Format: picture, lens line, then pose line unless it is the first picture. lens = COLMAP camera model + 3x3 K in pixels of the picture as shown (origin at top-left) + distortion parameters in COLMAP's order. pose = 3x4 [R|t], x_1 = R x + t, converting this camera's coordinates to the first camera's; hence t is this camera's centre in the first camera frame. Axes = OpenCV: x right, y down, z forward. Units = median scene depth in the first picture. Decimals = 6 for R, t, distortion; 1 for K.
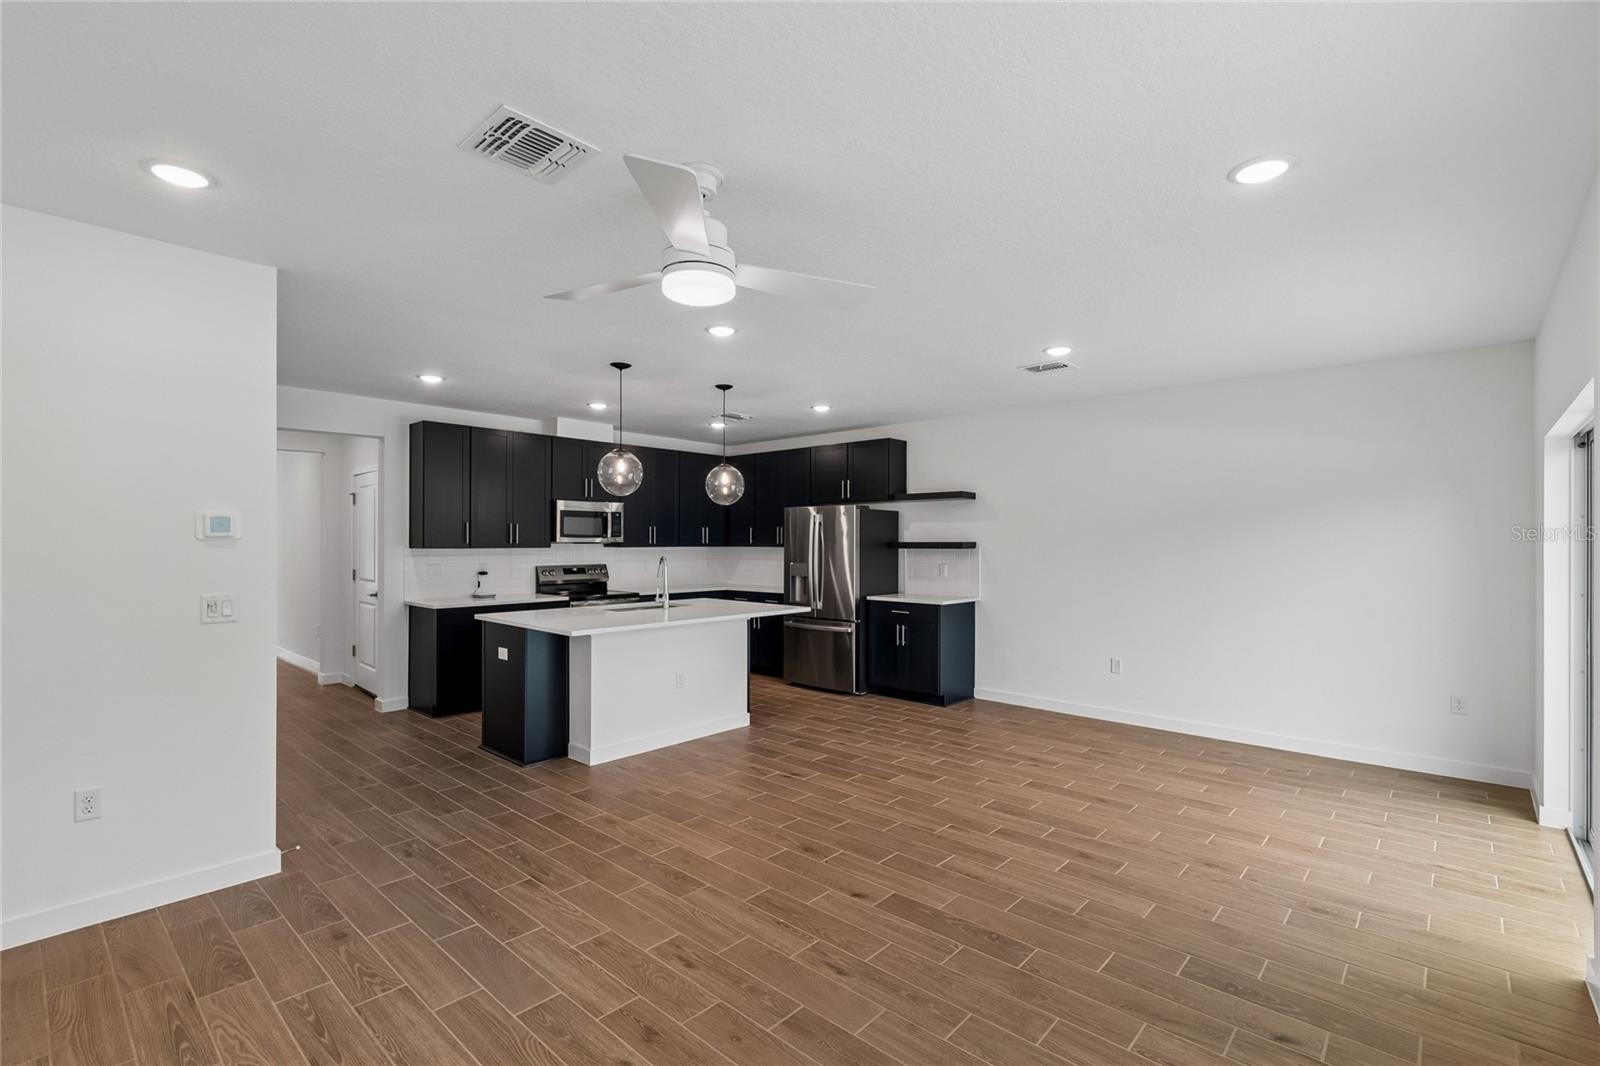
lens RADIAL K [[720.3, 0, 796.9], [0, 720.3, 538.8], [0, 0, 1]] dist [0.000749, 0.000093]
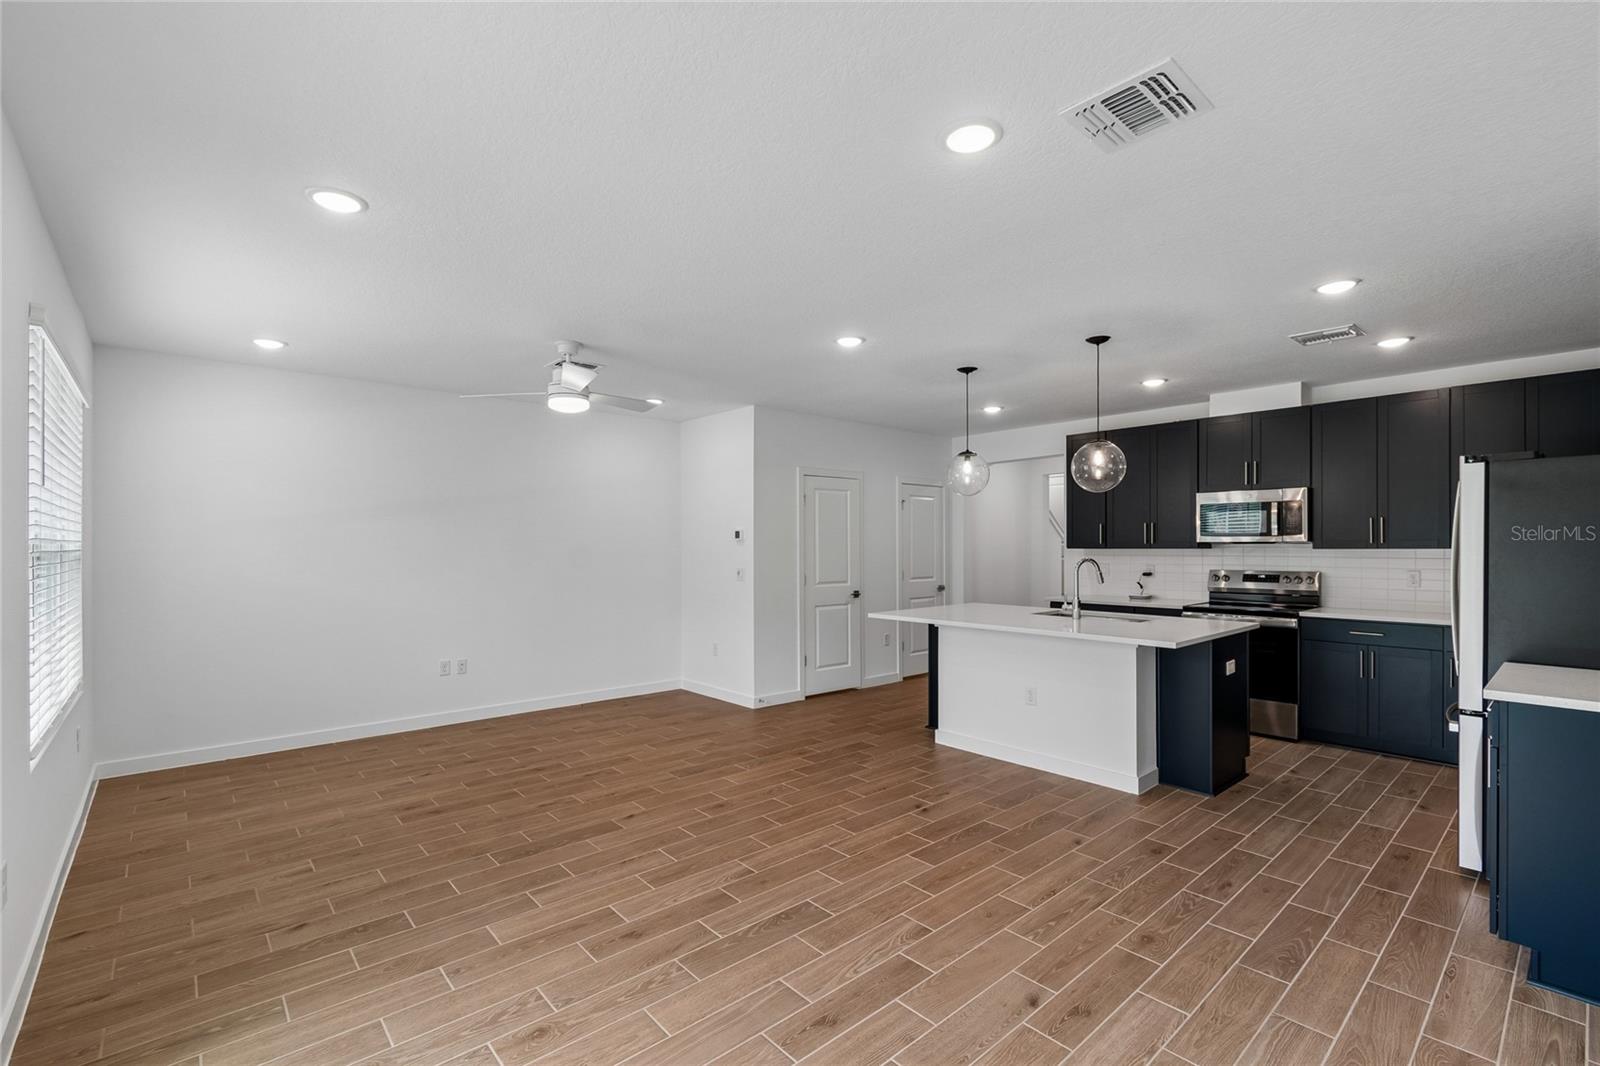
lens RADIAL K [[710.7, 0, 798.1], [0, 710.7, 547.9], [0, 0, 1]] dist [0.001781, -0.000247]
pose [[-0.106773, 0.000740, -0.994283, 0.789582], [0.003934, 0.999992, 0.000322, 0.013223], [0.994276, -0.003877, -0.106775, 0.868475]]
